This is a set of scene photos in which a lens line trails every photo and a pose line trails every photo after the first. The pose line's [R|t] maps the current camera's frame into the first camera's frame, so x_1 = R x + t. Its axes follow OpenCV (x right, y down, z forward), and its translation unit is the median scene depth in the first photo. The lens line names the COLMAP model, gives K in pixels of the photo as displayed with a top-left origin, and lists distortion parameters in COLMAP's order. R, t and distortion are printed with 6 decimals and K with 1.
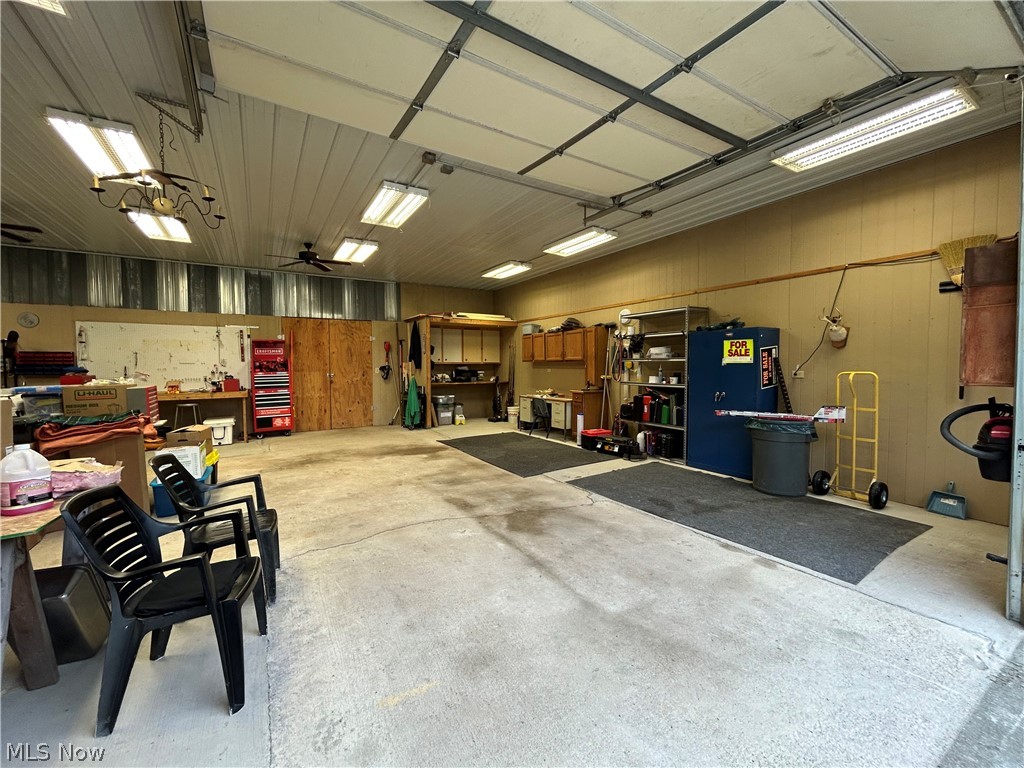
lens RADIAL K [[416.5, 0, 508.4], [0, 416.5, 385.0], [0, 0, 1]] dist [-0.002469, 0.000269]
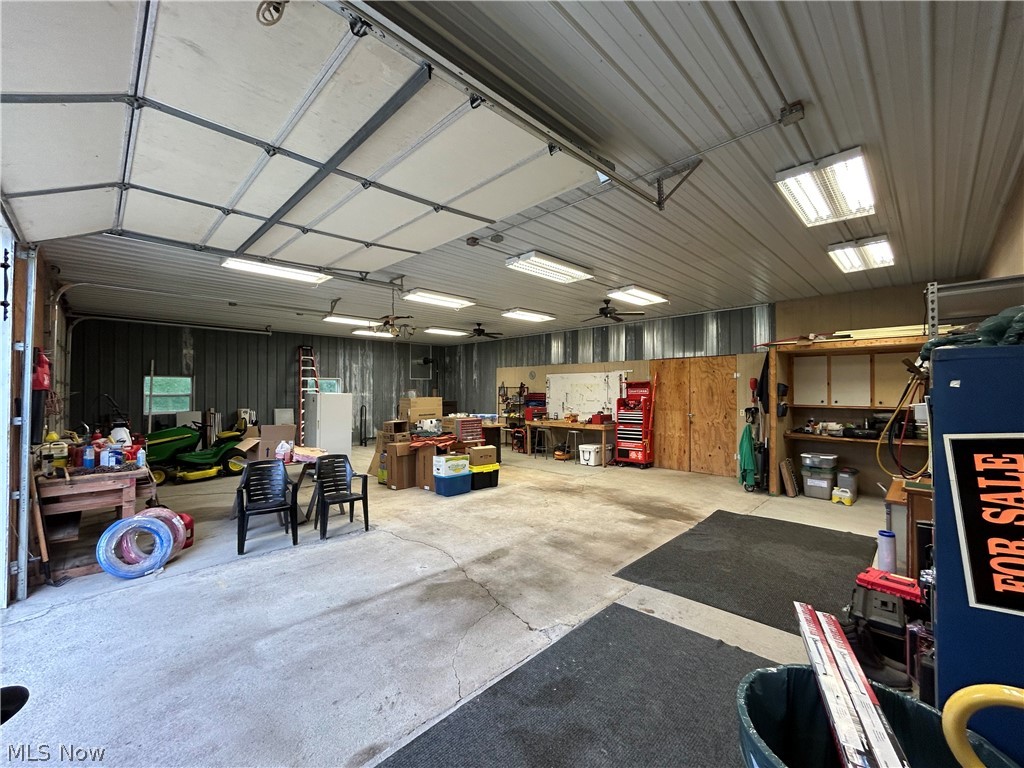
lens RADIAL K [[416.5, 0, 508.6], [0, 416.5, 381.8], [0, 0, 1]] dist [-0.002469, 0.000269]
pose [[0.238524, -0.017170, -0.970985, 0.554284], [-0.049864, 0.998308, -0.029902, -0.069217], [0.969856, 0.055549, 0.237264, 0.482423]]
